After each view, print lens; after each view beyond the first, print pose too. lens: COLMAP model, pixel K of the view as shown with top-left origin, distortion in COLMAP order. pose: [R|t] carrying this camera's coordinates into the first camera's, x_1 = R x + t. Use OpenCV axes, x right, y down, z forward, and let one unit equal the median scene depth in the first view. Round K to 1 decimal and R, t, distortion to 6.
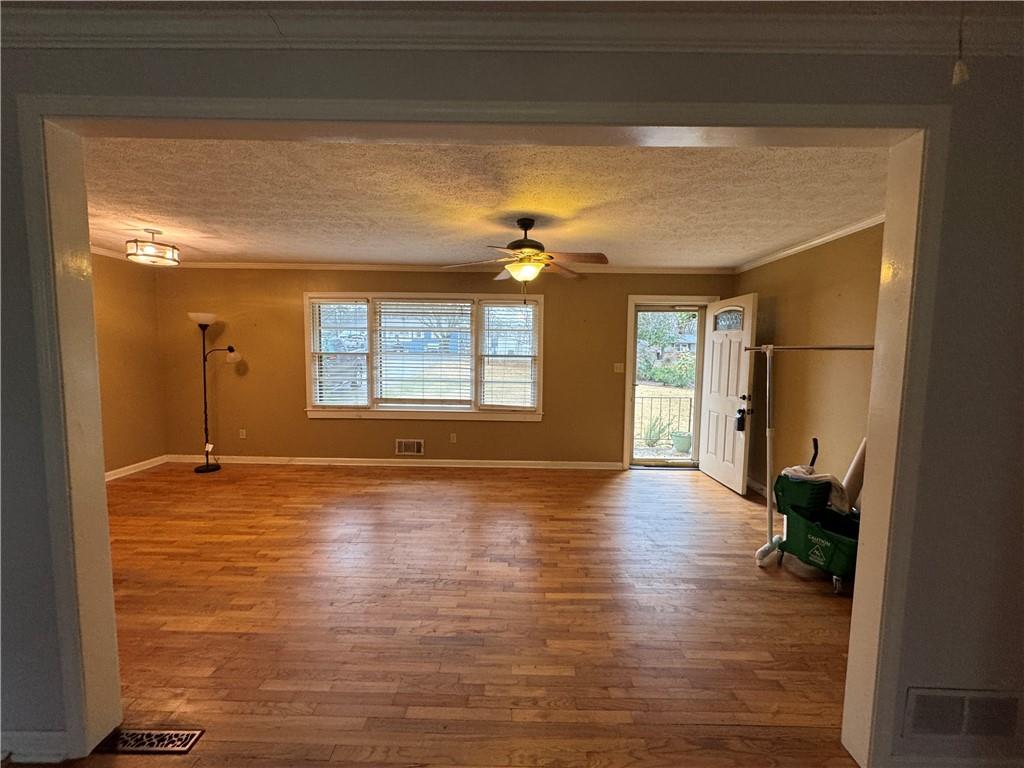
lens RADIAL K [[413.9, 0, 512.0], [0, 413.9, 384.0], [0, 0, 1]] dist [-0.013950, 0.000193]
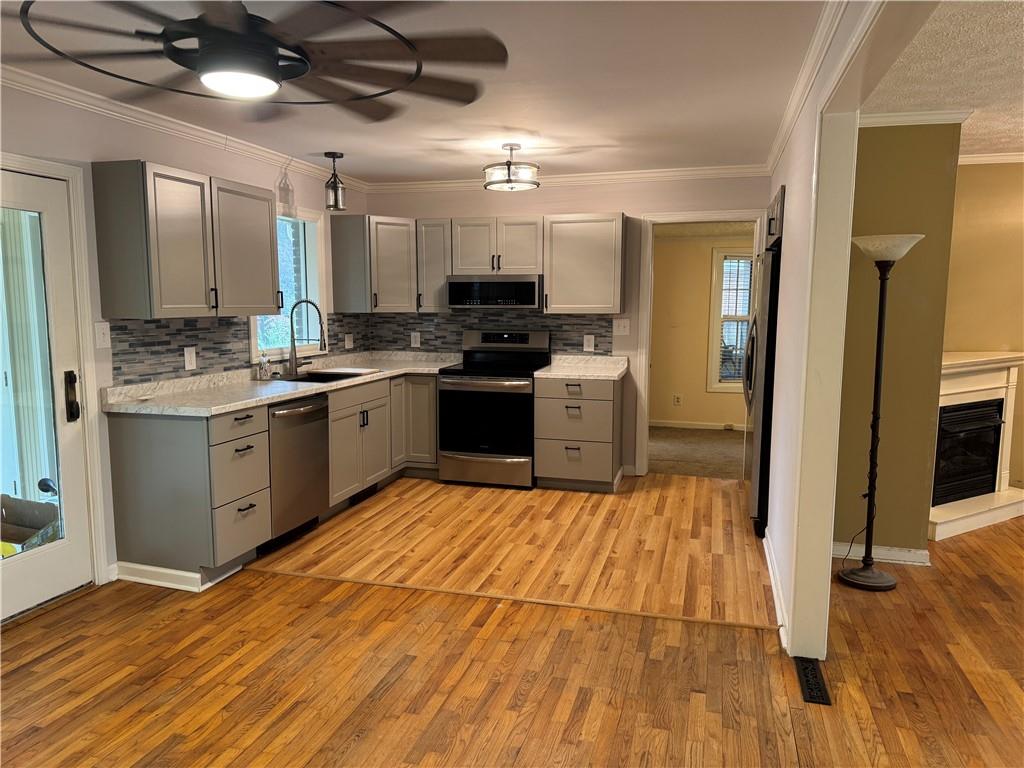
lens RADIAL K [[722.8, 0, 512.0], [0, 722.8, 384.0], [0, 0, 1]] dist [0.037455, -0.002715]
pose [[-0.275204, 0.095201, -0.956661, 0.435607], [-0.085467, 0.988722, 0.122978, -0.013395], [0.957579, 0.115607, -0.263964, 0.288960]]
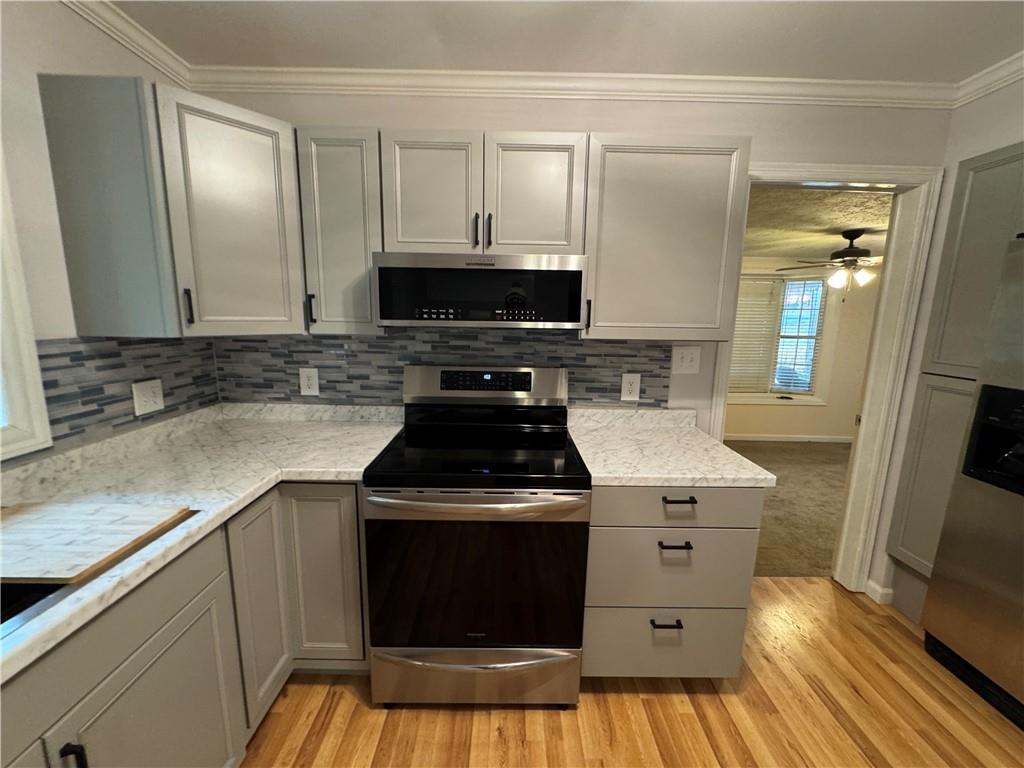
lens RADIAL K [[413.9, 0, 512.0], [0, 413.9, 384.0], [0, 0, 1]] dist [-0.013950, 0.000193]
pose [[0.005365, 0.152415, -0.988302, -0.648533], [-0.100262, 0.983418, 0.151117, 0.010214], [0.994947, 0.098278, 0.020558, -0.155496]]
